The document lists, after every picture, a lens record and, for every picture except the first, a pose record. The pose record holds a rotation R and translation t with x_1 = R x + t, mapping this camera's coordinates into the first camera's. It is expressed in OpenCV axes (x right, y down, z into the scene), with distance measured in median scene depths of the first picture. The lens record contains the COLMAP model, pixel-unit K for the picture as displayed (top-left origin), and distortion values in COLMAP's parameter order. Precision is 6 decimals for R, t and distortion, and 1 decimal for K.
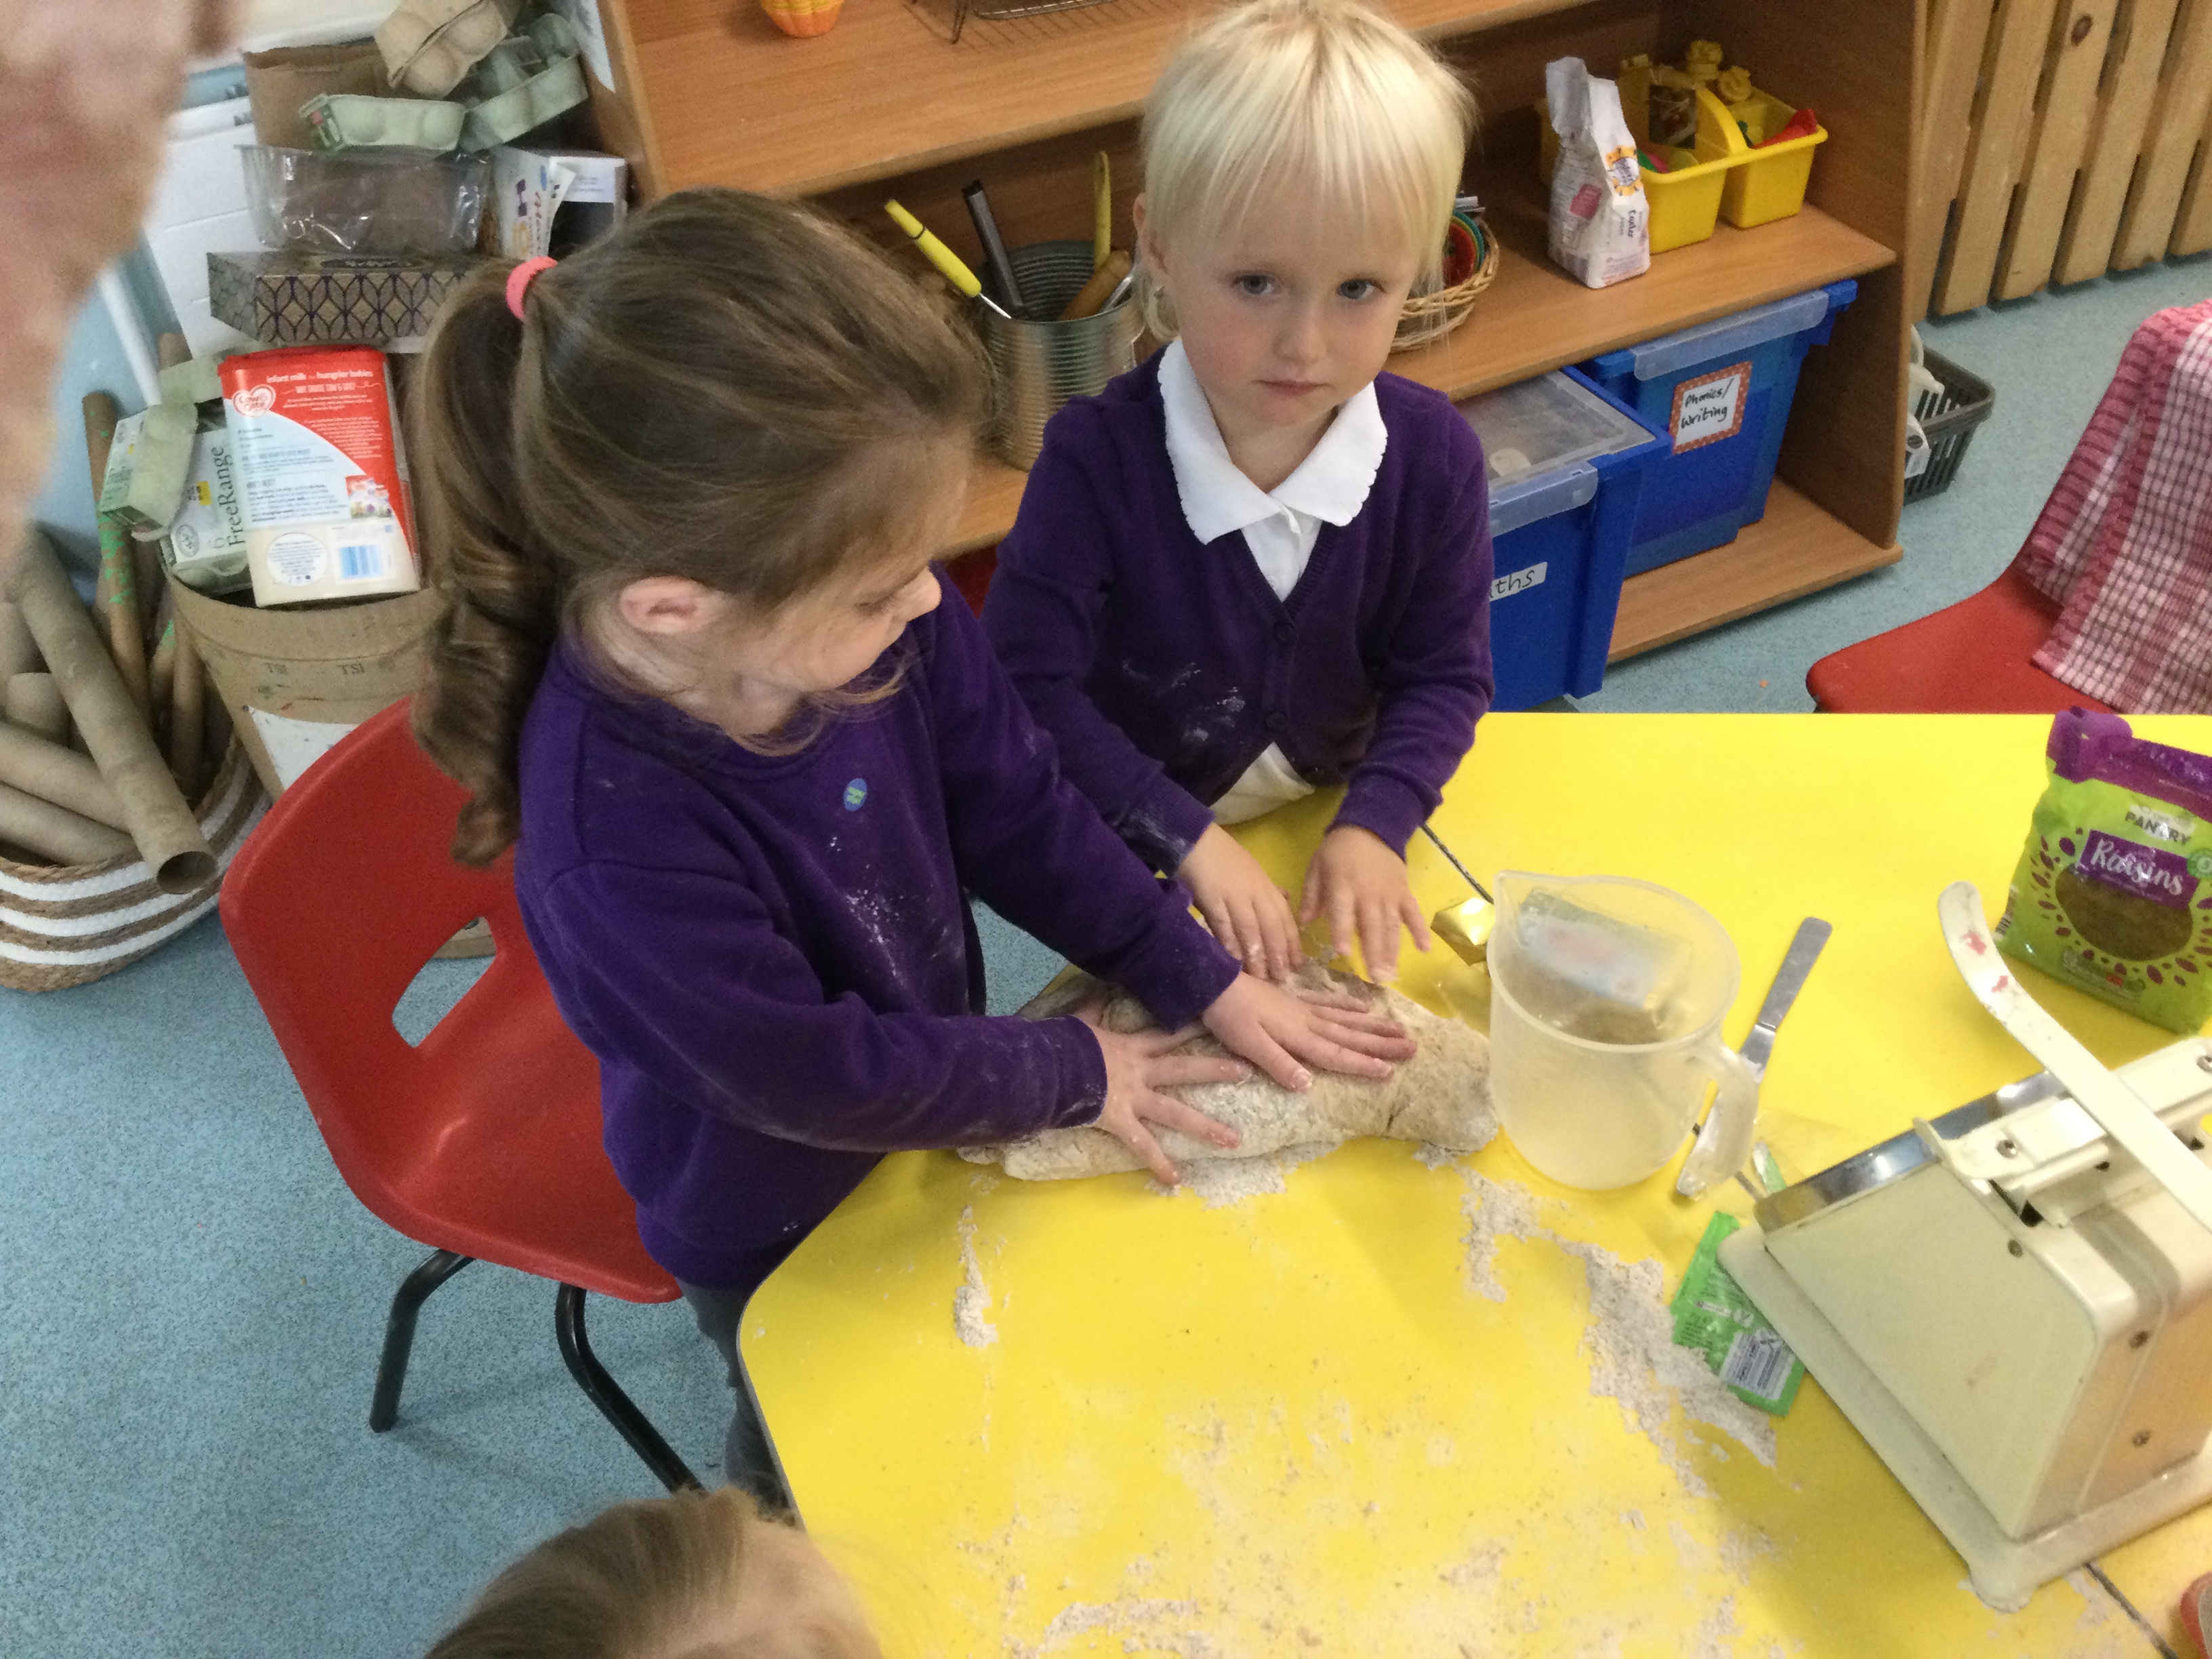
lens RADIAL K [[2017.3, 0, 1097.5], [0, 2017.3, 833.8], [0, 0, 1]] dist [0.056718, -0.119157]
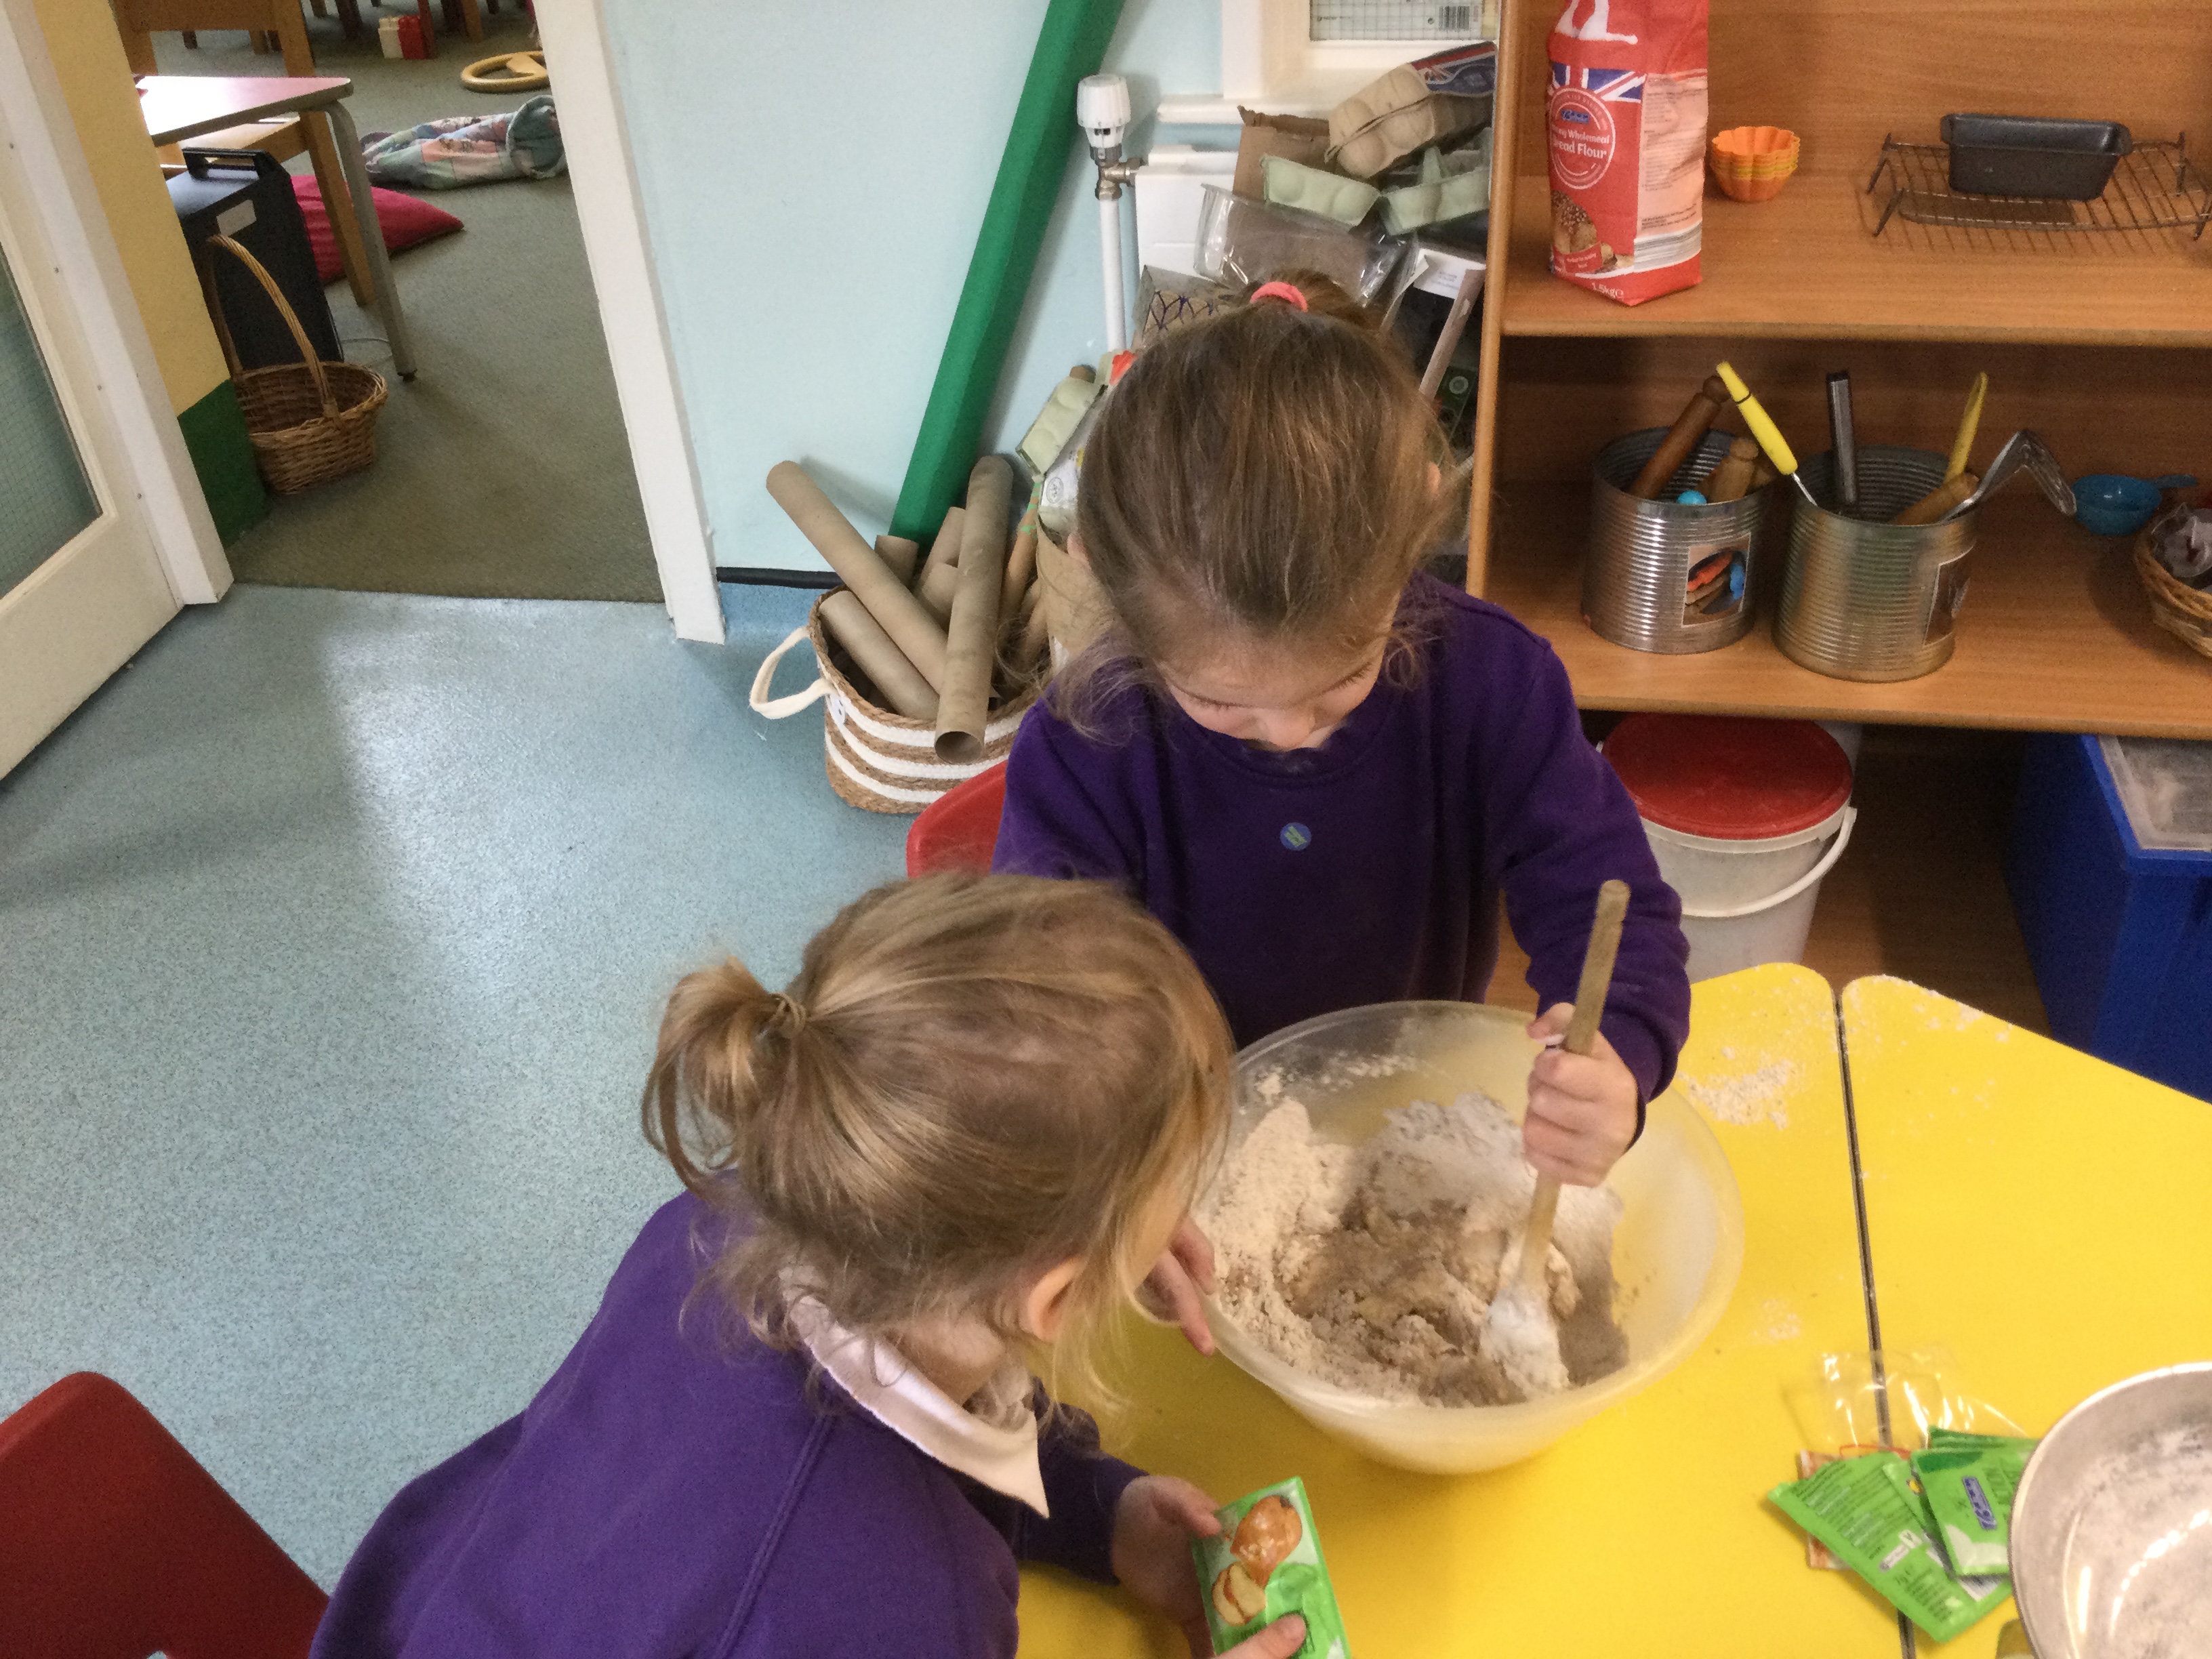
lens RADIAL K [[2017.3, 0, 1094.9], [0, 2017.3, 842.5], [0, 0, 1]] dist [0.056718, -0.119157]
pose [[0.795139, 0.357383, -0.489931, 0.231882], [-0.385129, 0.921652, 0.047254, -0.018129], [0.468433, 0.151113, 0.870480, 0.005425]]
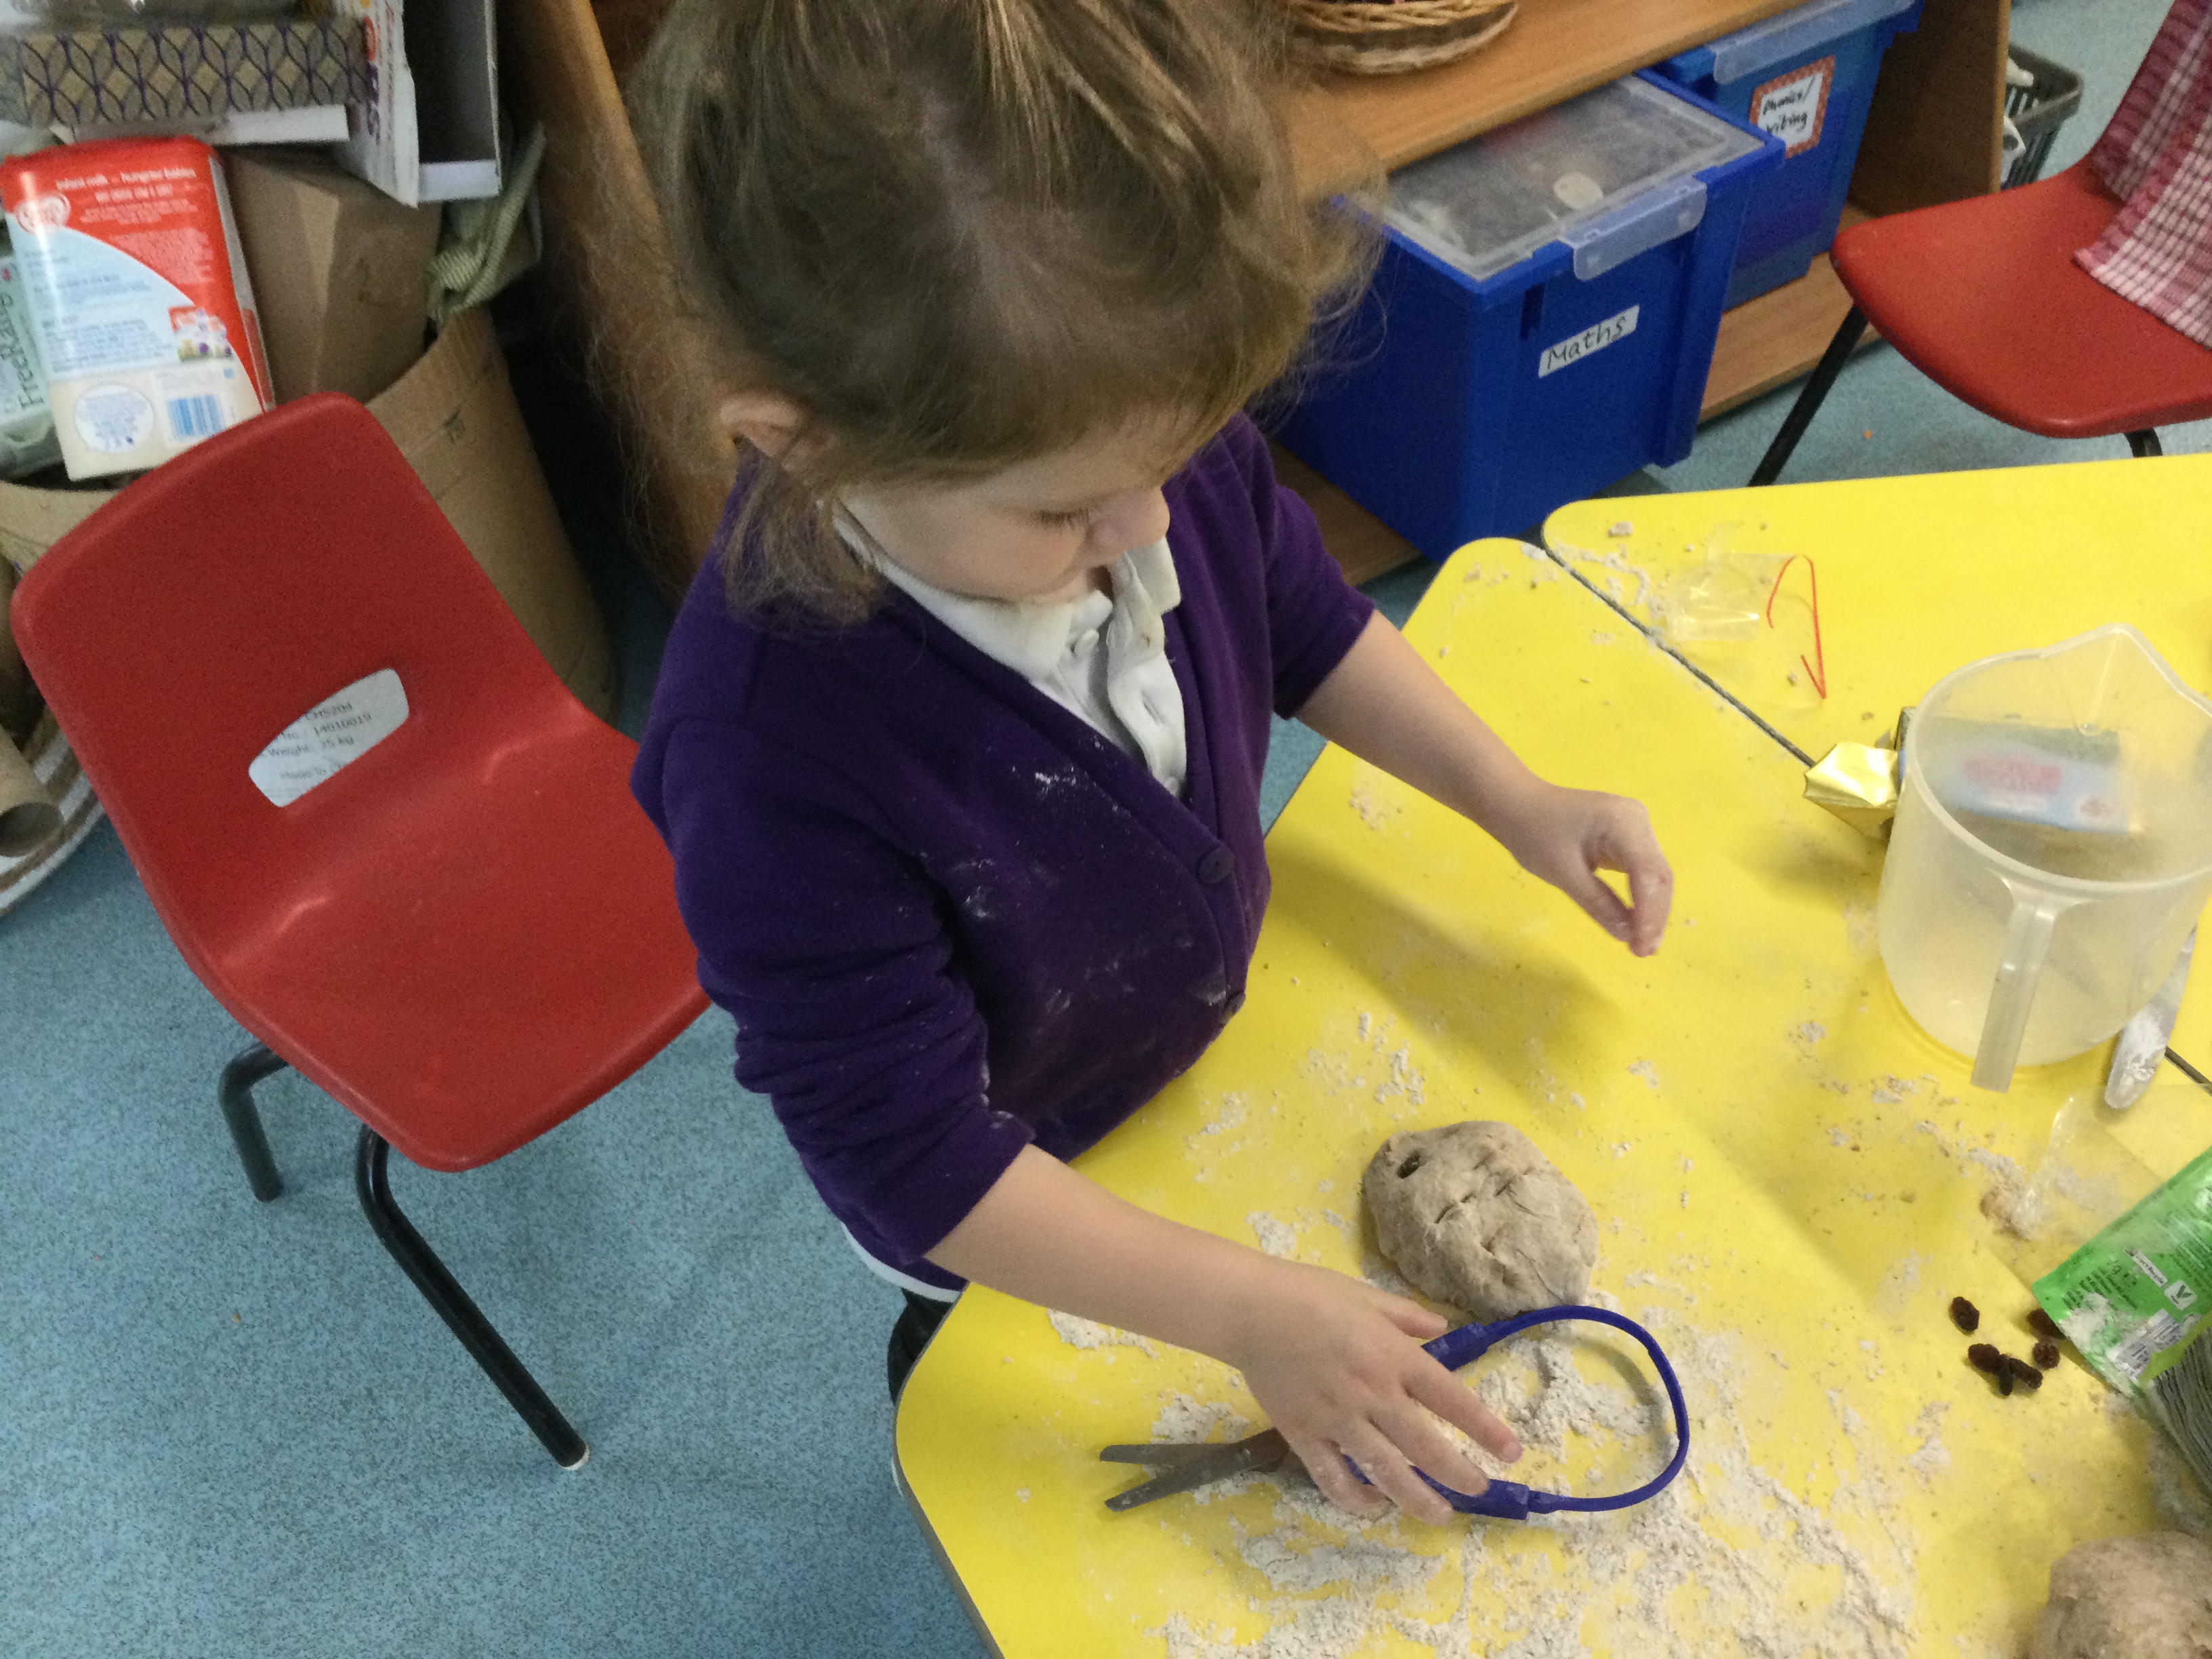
lens RADIAL K [[2017.3, 0, 1090.8], [0, 2017.3, 828.2], [0, 0, 1]] dist [0.056718, -0.119157]
pose [[0.994290, -0.090553, 0.056466, -0.078782], [0.085426, 0.992503, 0.087403, -0.016152], [-0.063957, -0.082080, 0.994571, 0.184800]]
